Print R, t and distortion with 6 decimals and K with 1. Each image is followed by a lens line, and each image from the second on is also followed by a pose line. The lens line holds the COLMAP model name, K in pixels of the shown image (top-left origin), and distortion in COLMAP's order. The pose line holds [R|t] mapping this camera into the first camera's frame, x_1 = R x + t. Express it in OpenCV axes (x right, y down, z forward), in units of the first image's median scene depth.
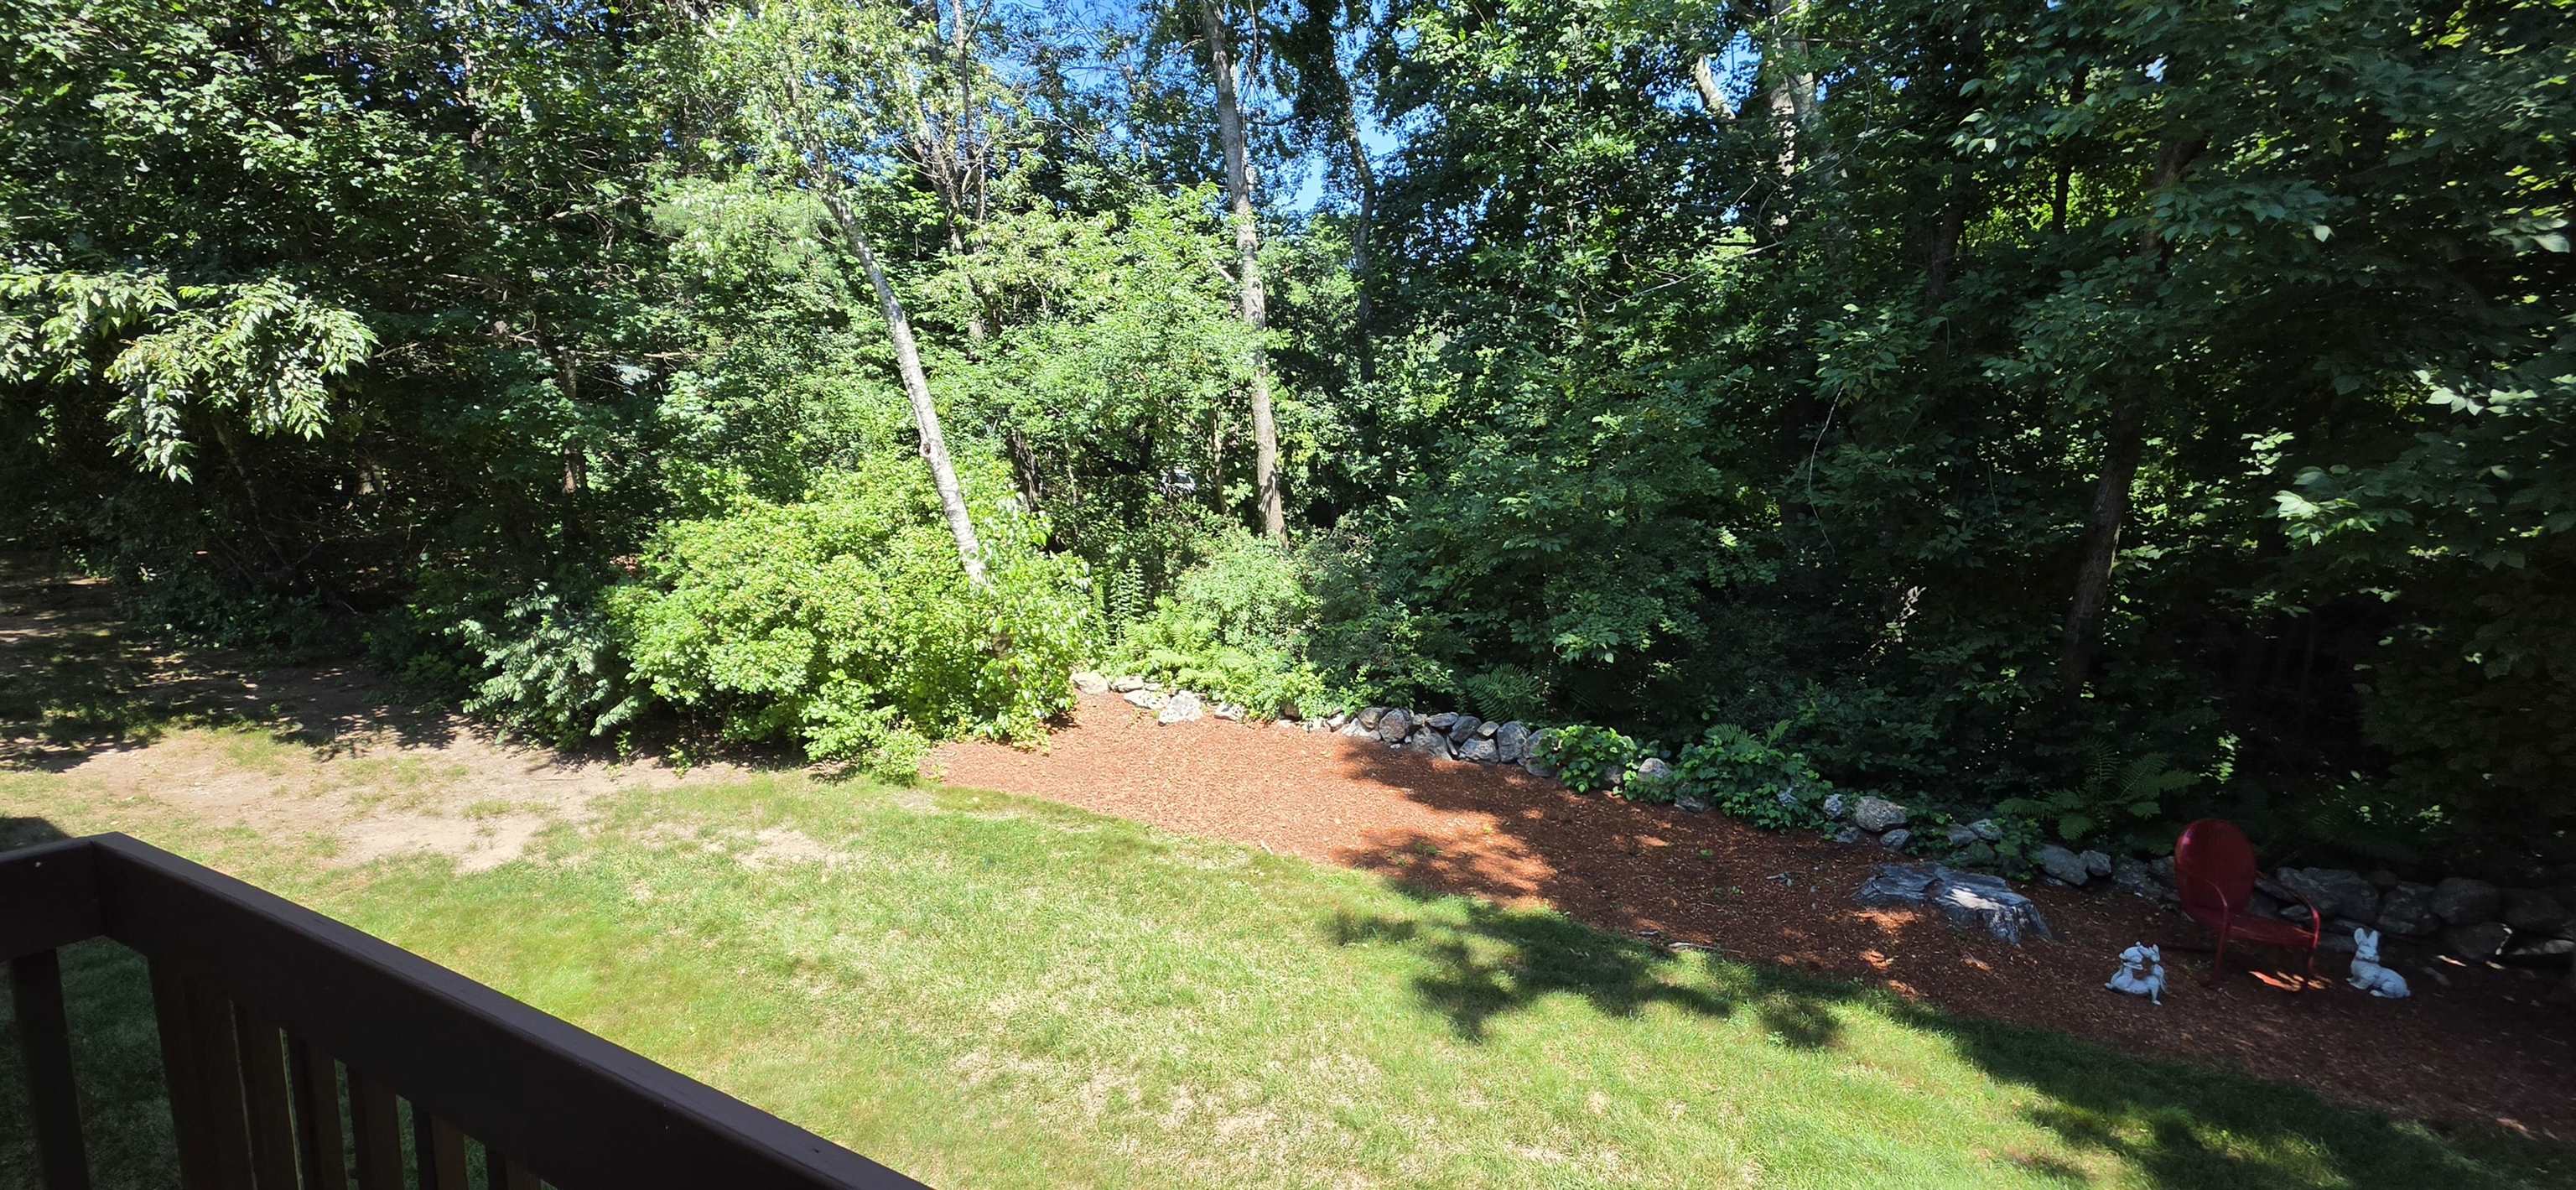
lens RADIAL K [[1010.5, 0, 1288.0], [0, 1010.5, 595.0], [0, 0, 1]] dist [-0.001365, -0.000573]
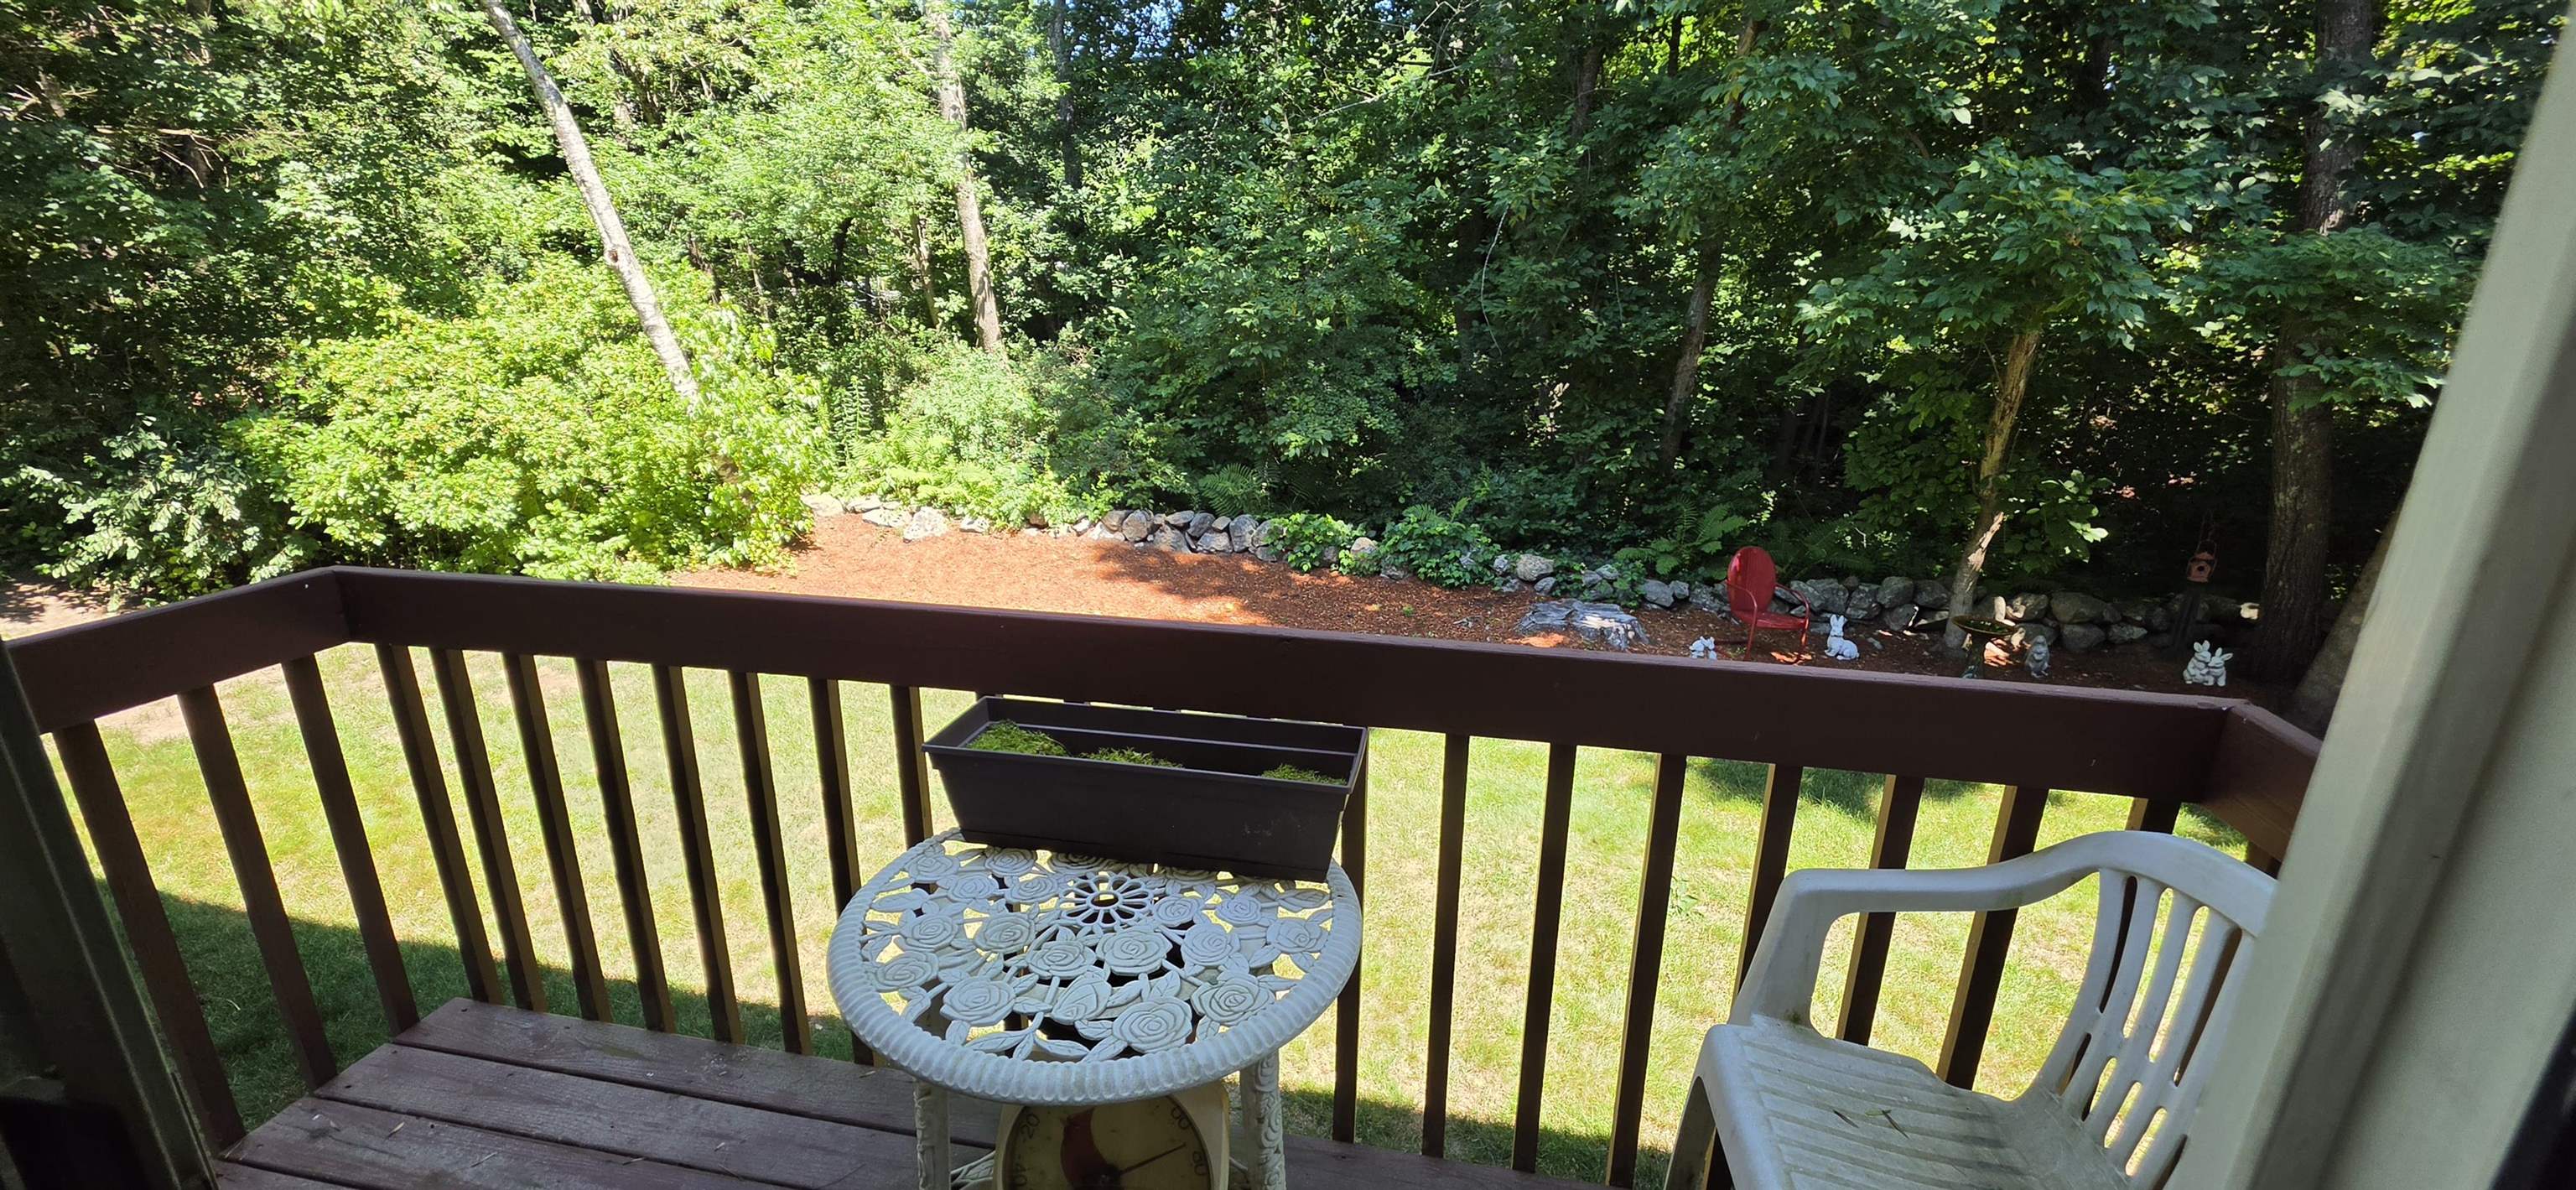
lens RADIAL K [[1010.5, 0, 1288.0], [0, 1010.5, 595.0], [0, 0, 1]] dist [-0.001365, -0.000573]
pose [[0.955050, -0.086788, 0.283455, -0.056964], [0.035557, 0.982819, 0.181114, 0.012150], [-0.294304, -0.162894, 0.941728, -0.084622]]
